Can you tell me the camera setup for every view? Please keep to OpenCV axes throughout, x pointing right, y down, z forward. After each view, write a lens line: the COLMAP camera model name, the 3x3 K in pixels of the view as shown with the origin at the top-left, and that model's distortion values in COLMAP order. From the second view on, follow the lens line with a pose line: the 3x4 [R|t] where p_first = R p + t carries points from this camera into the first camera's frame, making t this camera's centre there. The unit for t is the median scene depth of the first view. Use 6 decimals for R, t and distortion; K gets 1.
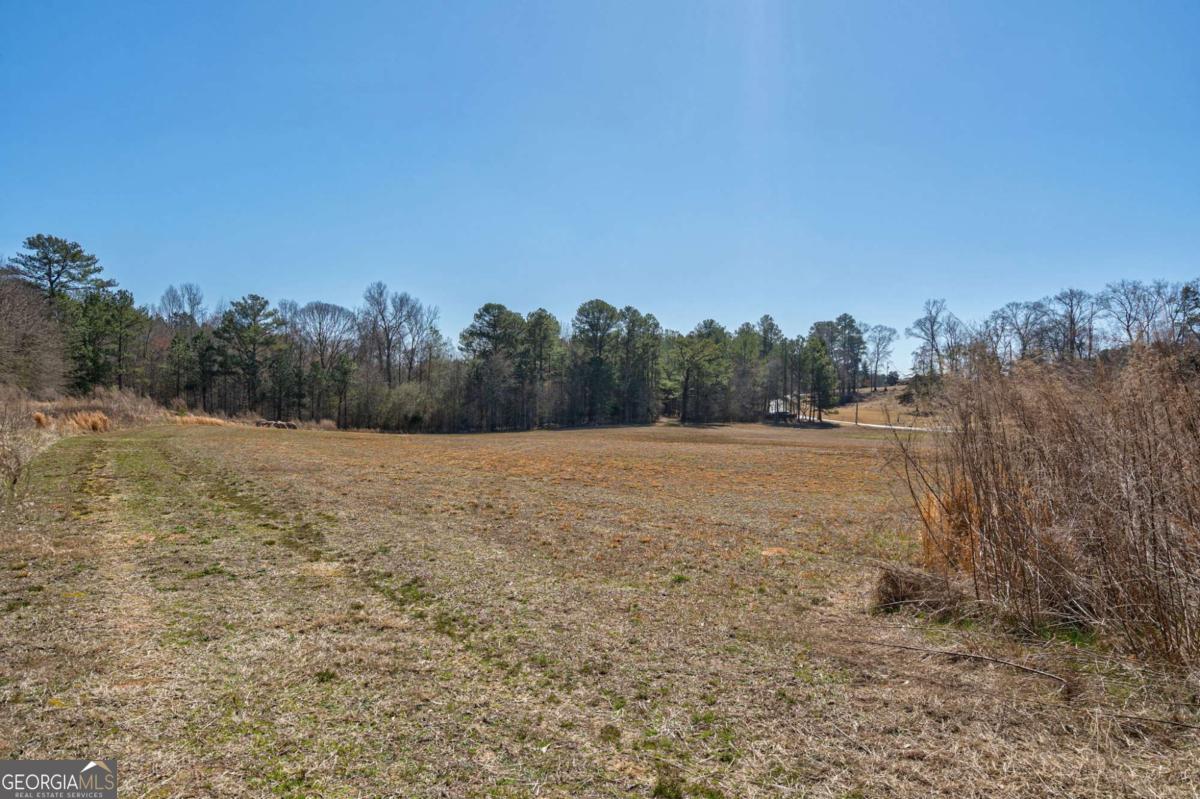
lens RADIAL K [[1763.3, 0, 600.1], [0, 1763.3, 399.0], [0, 0, 1]] dist [0.001840, 0.000000]
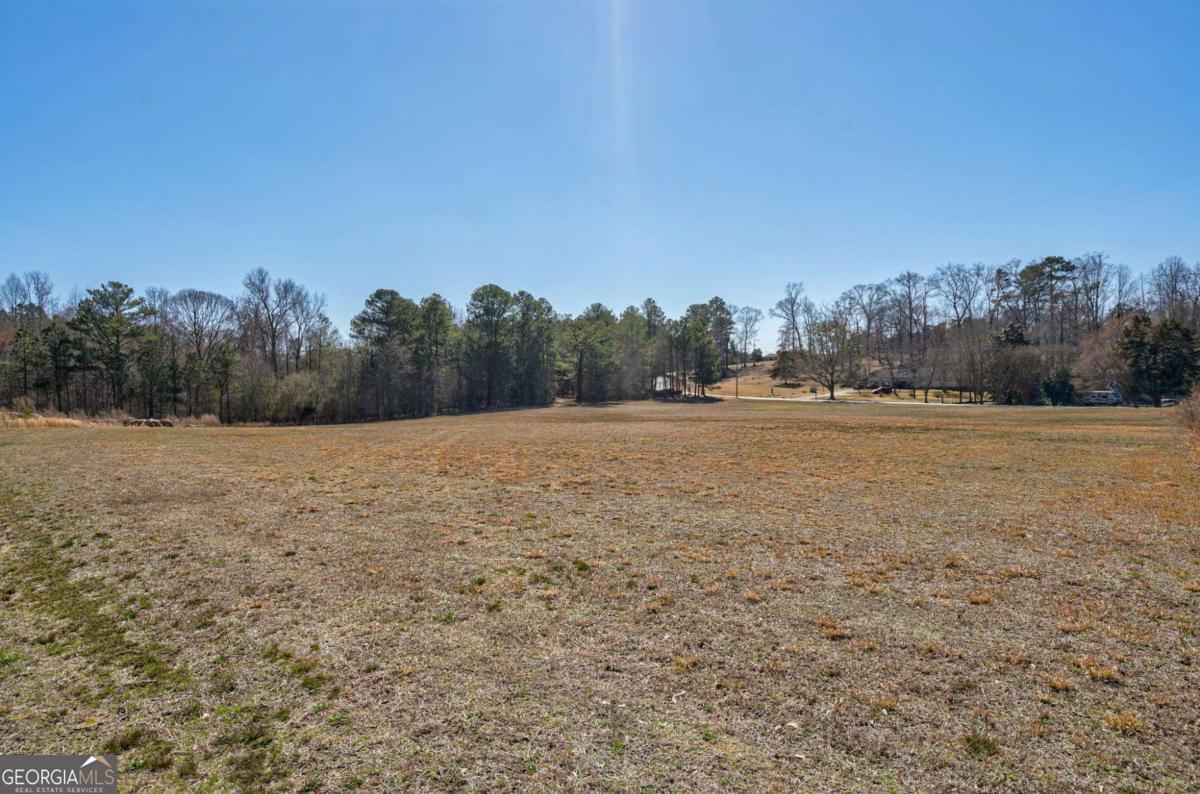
lens RADIAL K [[912.0, 0, 600.6], [0, 912.0, 399.8], [0, 0, 1]] dist [-0.002799, 0.016465]
pose [[0.960386, -0.039188, 0.275905, -0.088412], [0.035653, 0.999205, 0.017820, 0.002714], [-0.276384, -0.007277, 0.961020, 0.480533]]
